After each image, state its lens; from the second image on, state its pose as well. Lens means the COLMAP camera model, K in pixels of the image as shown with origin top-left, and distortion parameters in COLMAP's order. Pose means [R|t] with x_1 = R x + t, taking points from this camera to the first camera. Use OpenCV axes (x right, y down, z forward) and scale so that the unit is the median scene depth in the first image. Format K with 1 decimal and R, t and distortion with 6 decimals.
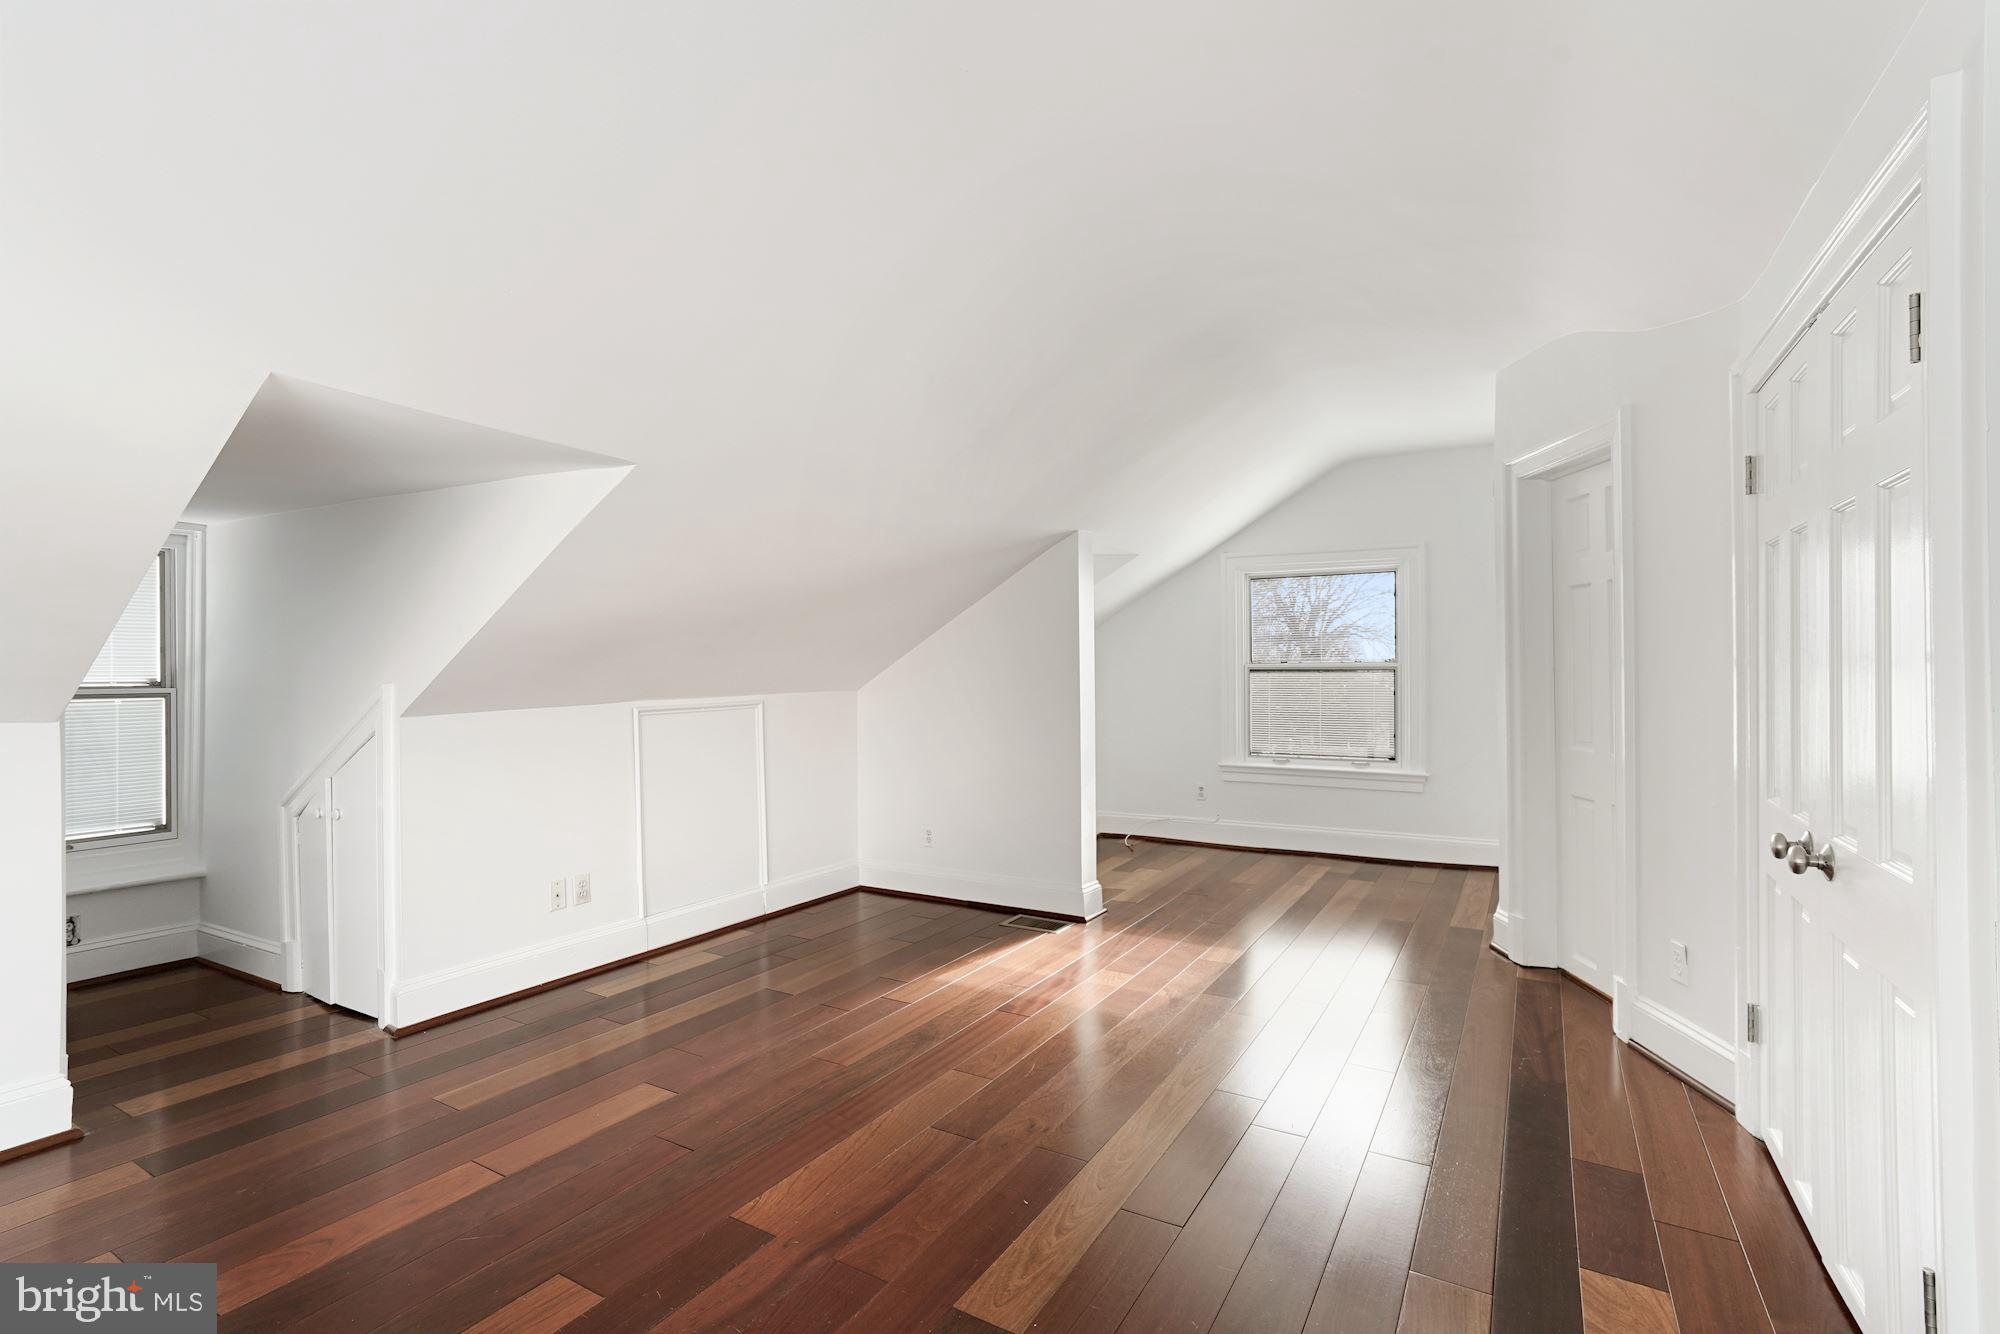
lens RADIAL K [[947.3, 0, 1003.5], [0, 947.3, 666.4], [0, 0, 1]] dist [-0.032348, 0.019042]
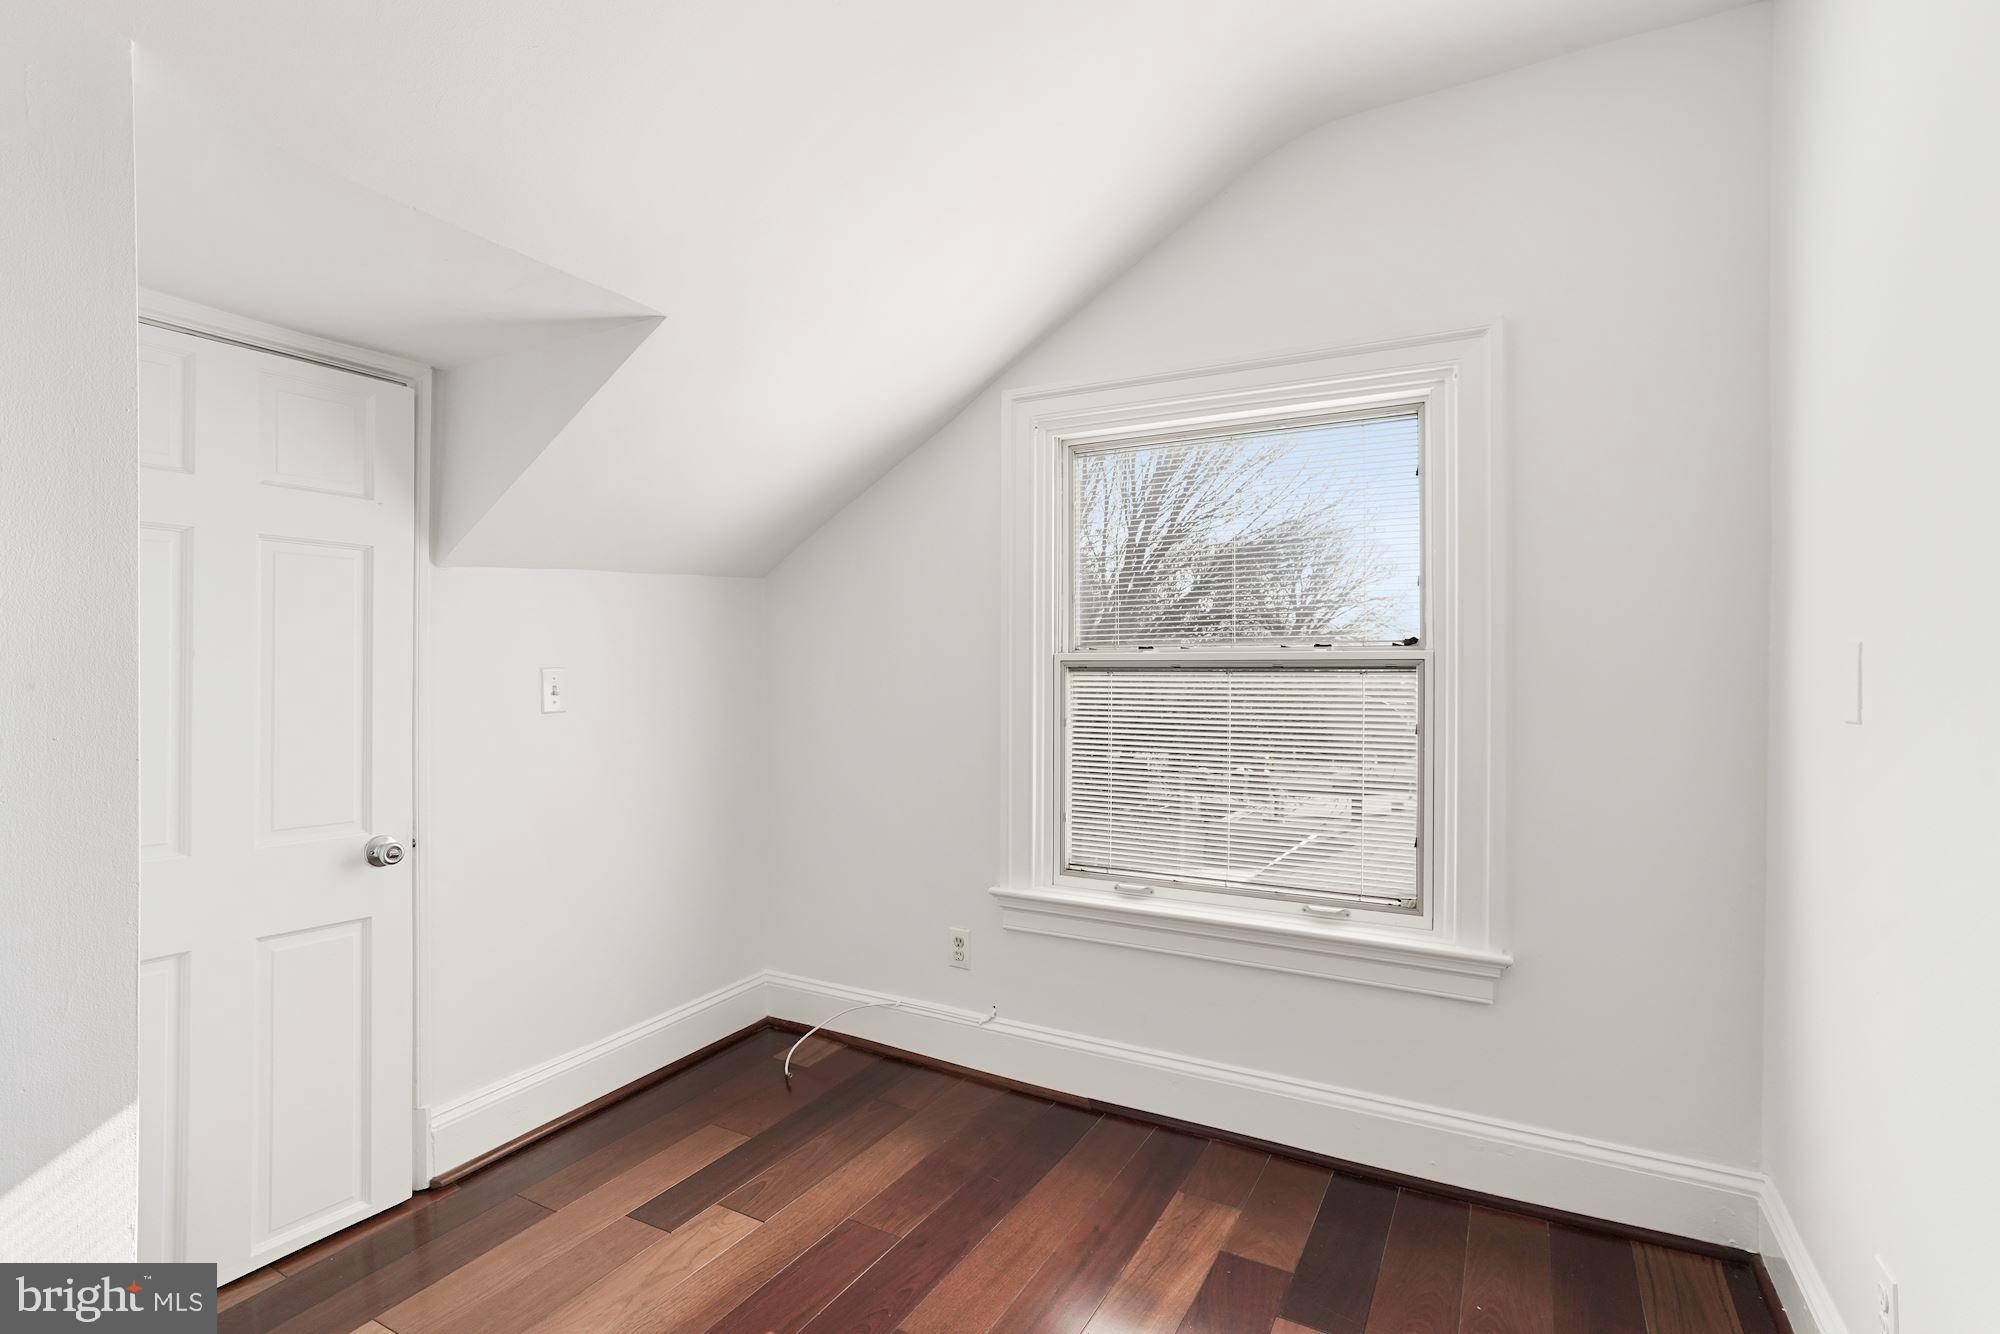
lens RADIAL K [[947.3, 0, 997.9], [0, 947.3, 655.3], [0, 0, 1]] dist [-0.032348, 0.019042]
pose [[0.999530, 0.004944, -0.030266, 0.258853], [-0.004878, 0.999986, 0.002271, -0.002146], [0.030277, -0.002122, 0.999539, 0.619344]]
